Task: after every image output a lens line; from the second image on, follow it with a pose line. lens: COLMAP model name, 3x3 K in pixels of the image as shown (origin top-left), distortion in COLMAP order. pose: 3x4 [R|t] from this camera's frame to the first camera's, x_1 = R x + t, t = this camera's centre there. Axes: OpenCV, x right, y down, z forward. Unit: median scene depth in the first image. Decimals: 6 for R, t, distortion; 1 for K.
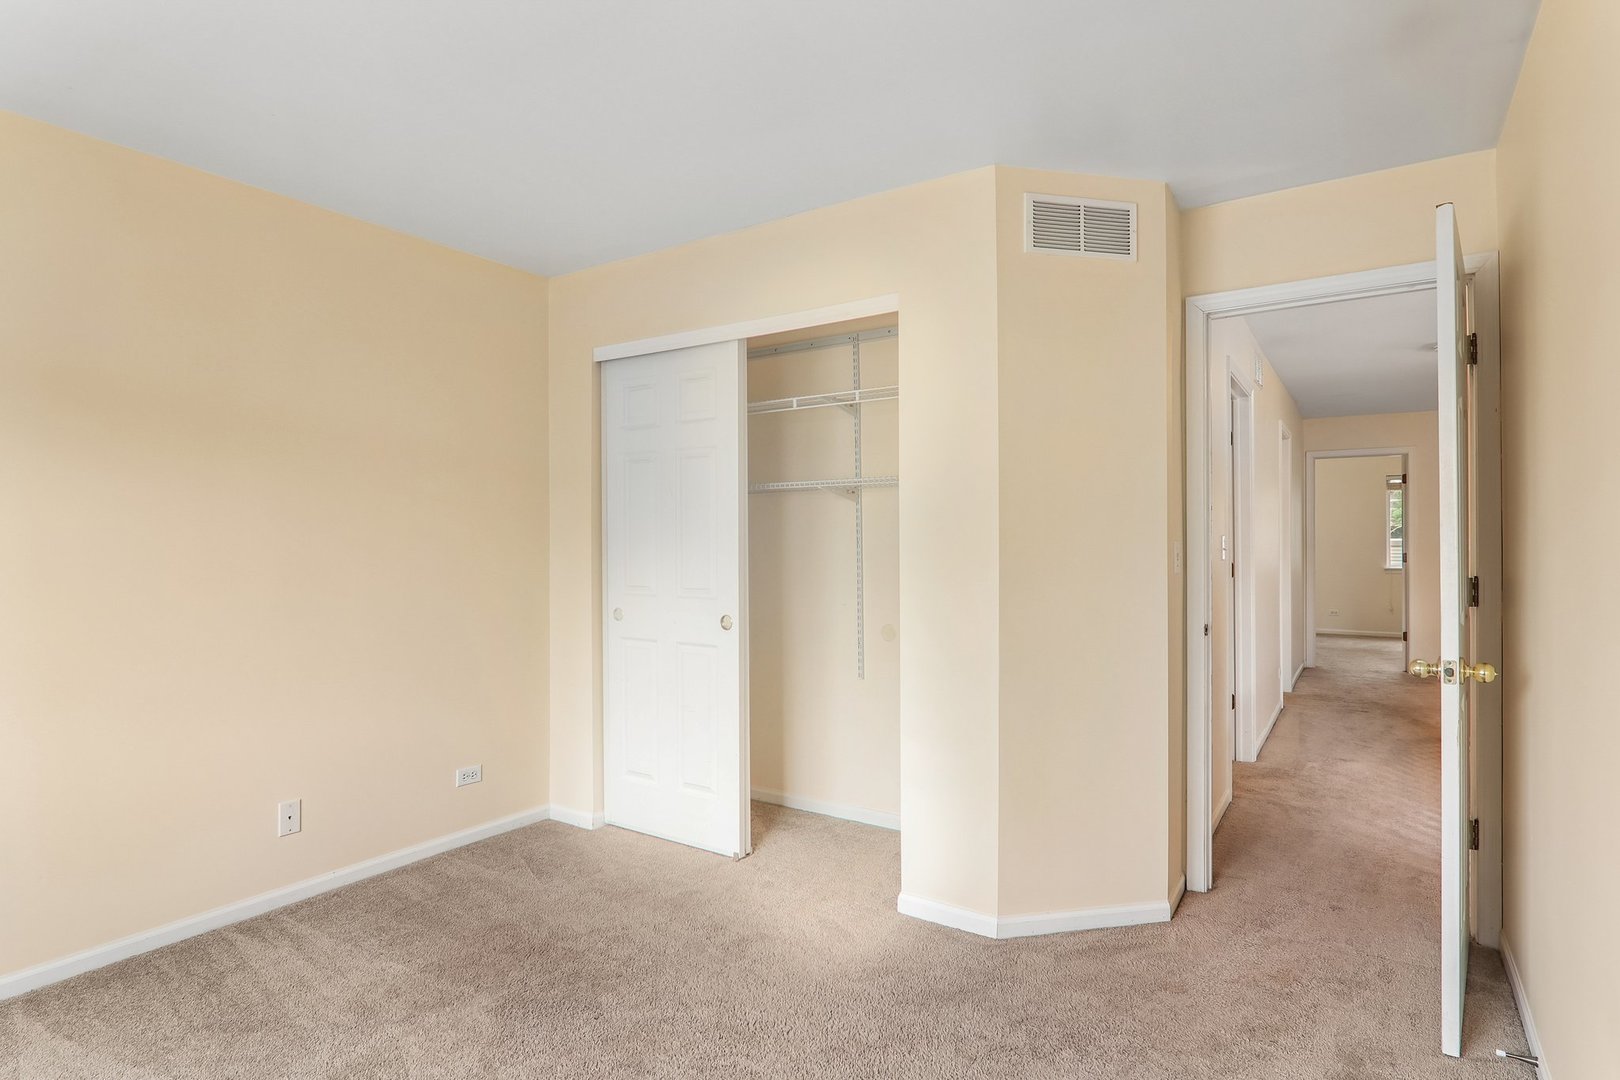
lens RADIAL K [[859.2, 0, 810.6], [0, 859.2, 536.4], [0, 0, 1]] dist [-0.014750, -0.000161]
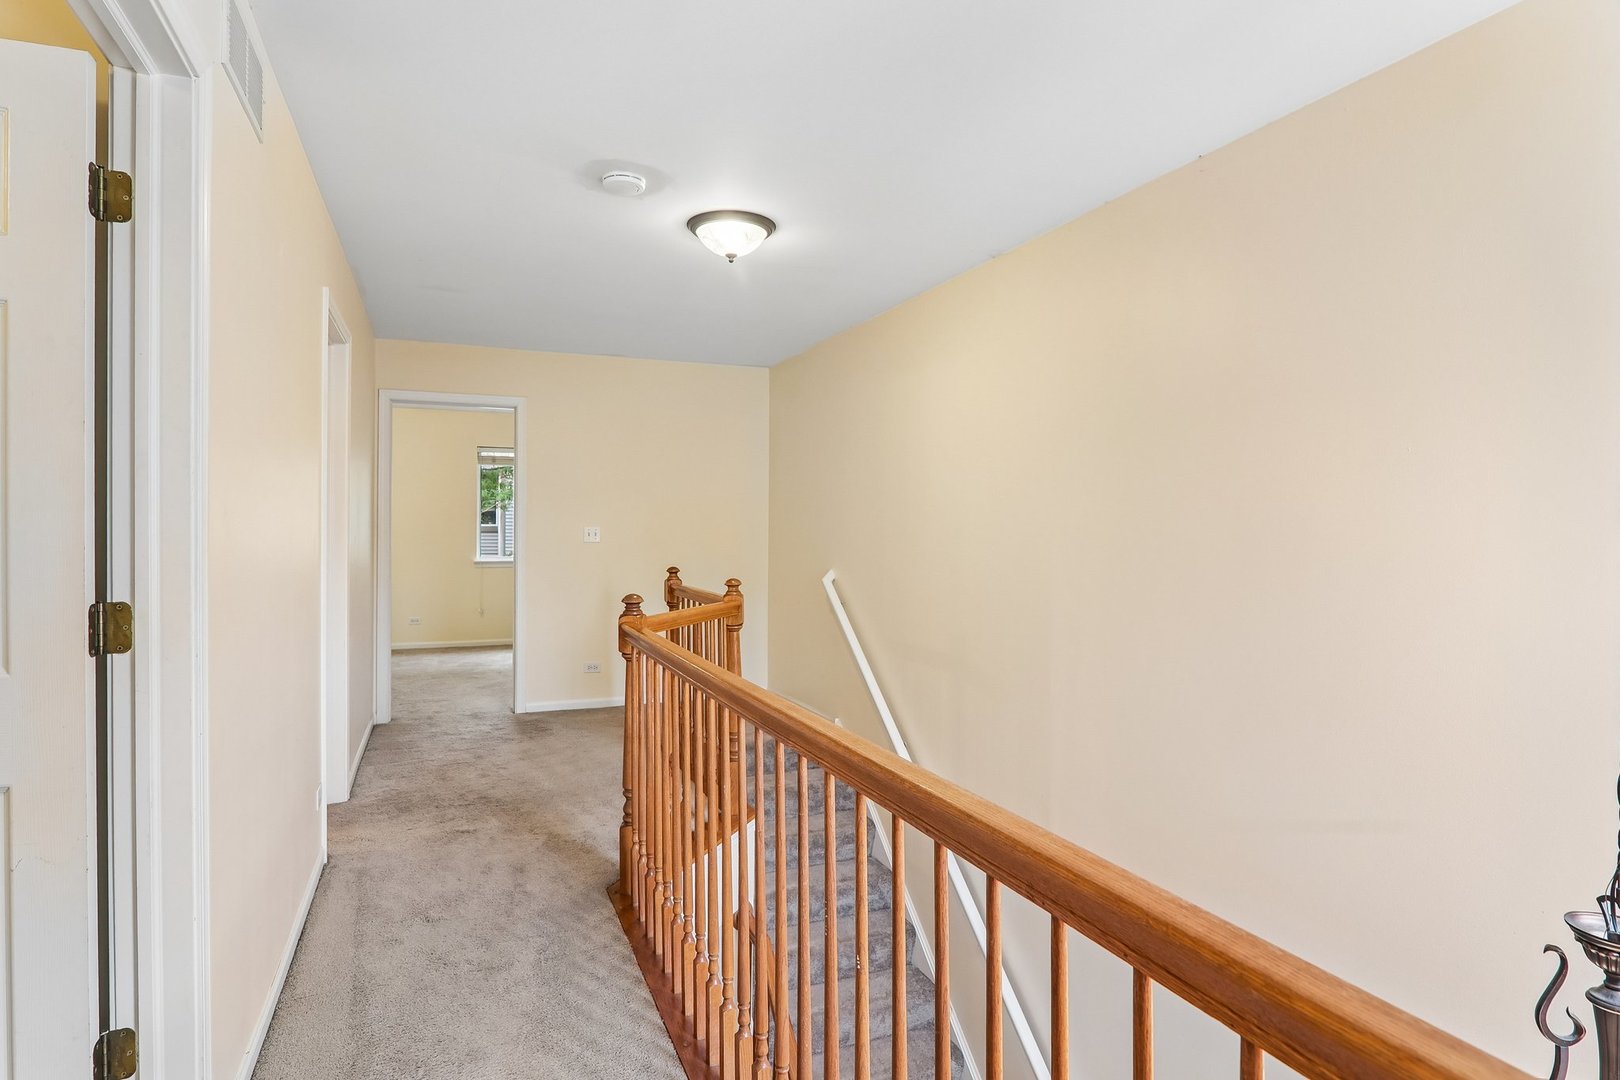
lens RADIAL K [[859.2, 0, 809.1], [0, 859.2, 533.3], [0, 0, 1]] dist [-0.014750, -0.000161]
pose [[0.552487, 0.000066, 0.833522, 0.231662], [-0.013266, 0.999874, 0.008715, -0.000457], [-0.833416, -0.015873, 0.552418, 0.389703]]
